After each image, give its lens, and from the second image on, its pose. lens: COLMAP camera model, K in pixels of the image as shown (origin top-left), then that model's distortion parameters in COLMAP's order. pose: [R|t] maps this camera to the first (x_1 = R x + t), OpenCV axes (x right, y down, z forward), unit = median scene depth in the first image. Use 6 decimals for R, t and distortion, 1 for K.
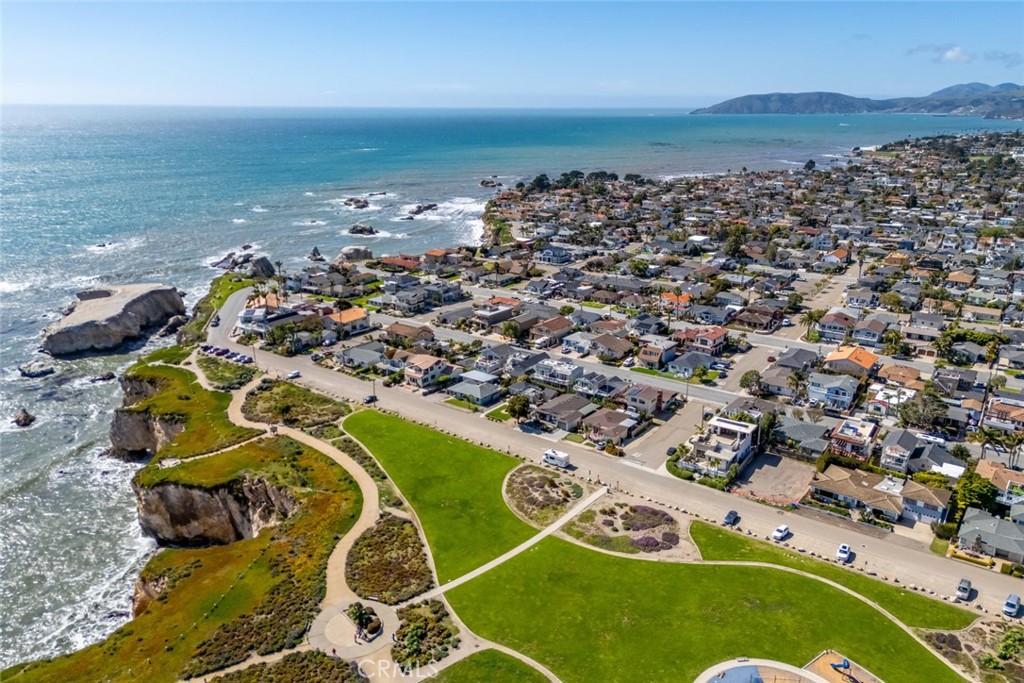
lens RADIAL K [[749.5, 0, 514.9], [0, 749.5, 339.9], [0, 0, 1]] dist [0.074303, -0.069907]
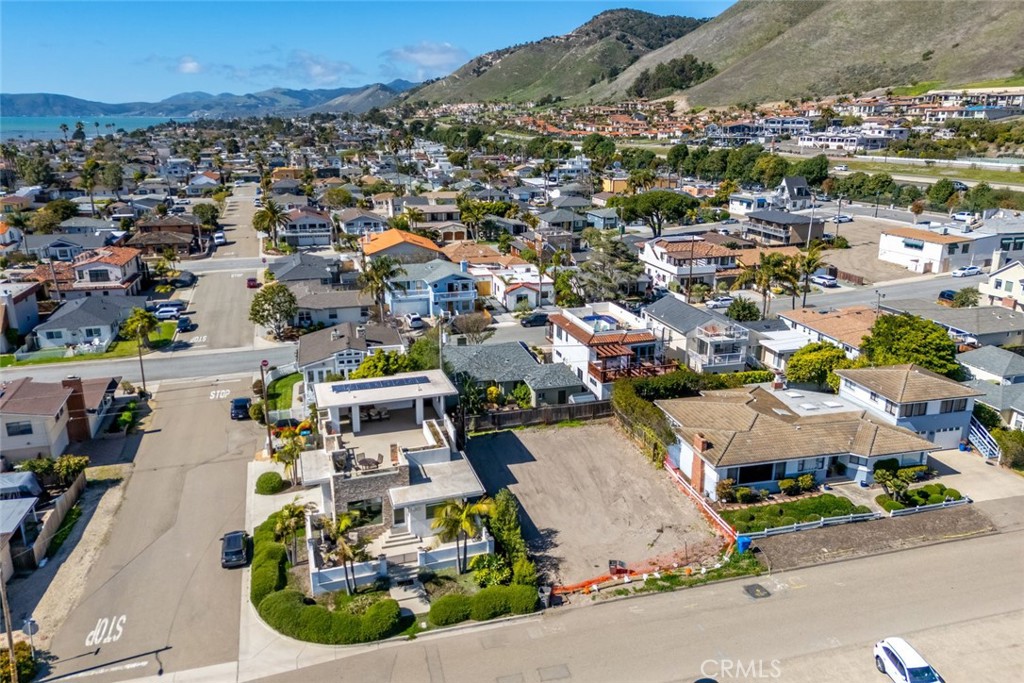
lens RADIAL K [[747.8, 0, 515.2], [0, 747.8, 331.5], [0, 0, 1]] dist [0.080957, -0.073036]
pose [[0.621666, -0.220586, 0.751581, 0.061744], [0.236556, 0.967595, 0.088320, 0.053138], [-0.746708, 0.122886, 0.653702, 0.539523]]
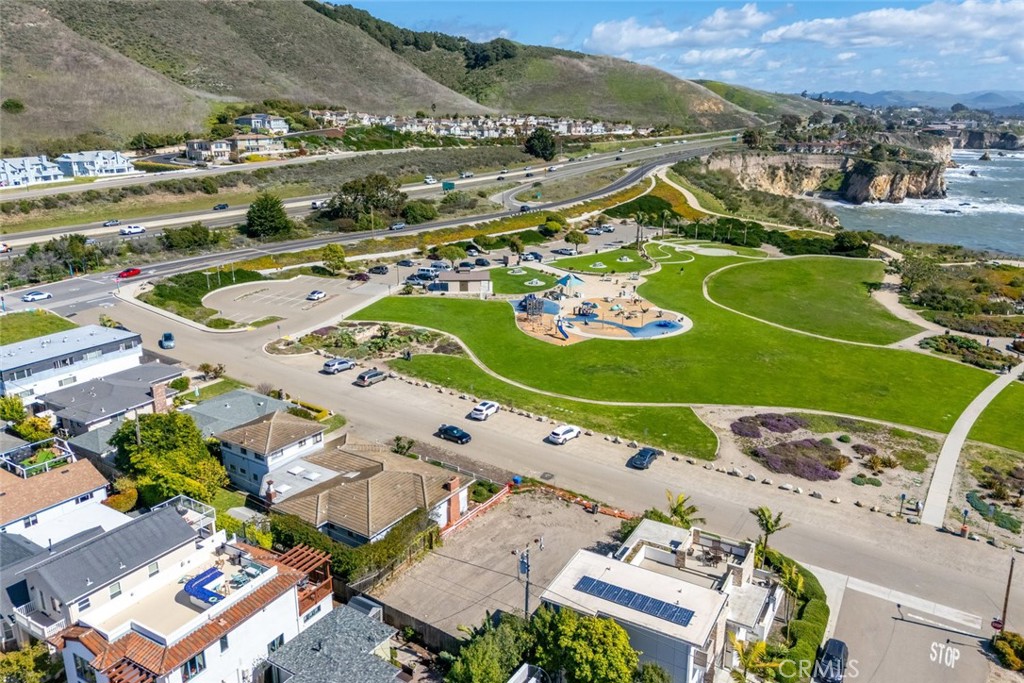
lens RADIAL K [[747.8, 0, 515.2], [0, 747.8, 331.5], [0, 0, 1]] dist [0.080957, -0.073036]
pose [[-0.997931, 0.020134, -0.061064, 0.249110], [-0.017070, 0.832668, 0.553510, -0.080922], [0.061990, 0.553407, -0.830601, 0.846266]]
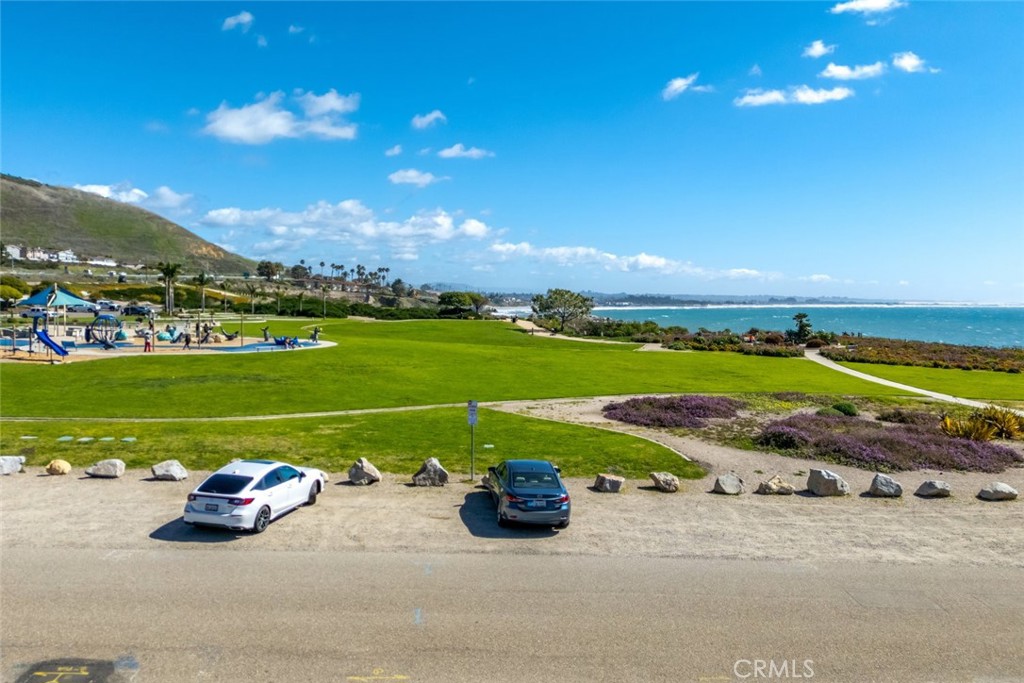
lens RADIAL K [[774.0, 0, 501.4], [0, 774.0, 338.2], [0, 0, 1]] dist [0.082966, -0.075391]
pose [[-0.776979, 0.021150, -0.629171, 0.225968], [-0.201728, 0.938367, 0.280664, 0.106772], [0.596330, 0.344992, -0.724825, 0.660783]]
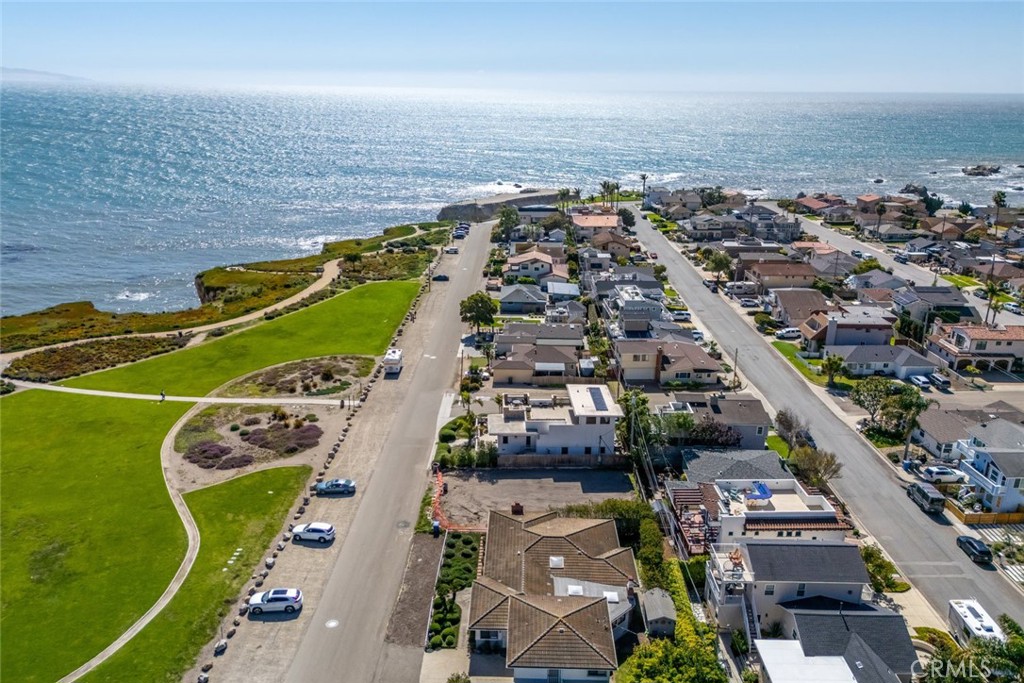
lens RADIAL K [[750.2, 0, 513.4], [0, 750.2, 354.5], [0, 0, 1]] dist [0.096018, -0.098798]
pose [[0.593702, 0.272342, -0.757197, 0.472982], [-0.250625, 0.956764, 0.147611, 0.011595], [0.764660, 0.102136, 0.636289, 0.442906]]
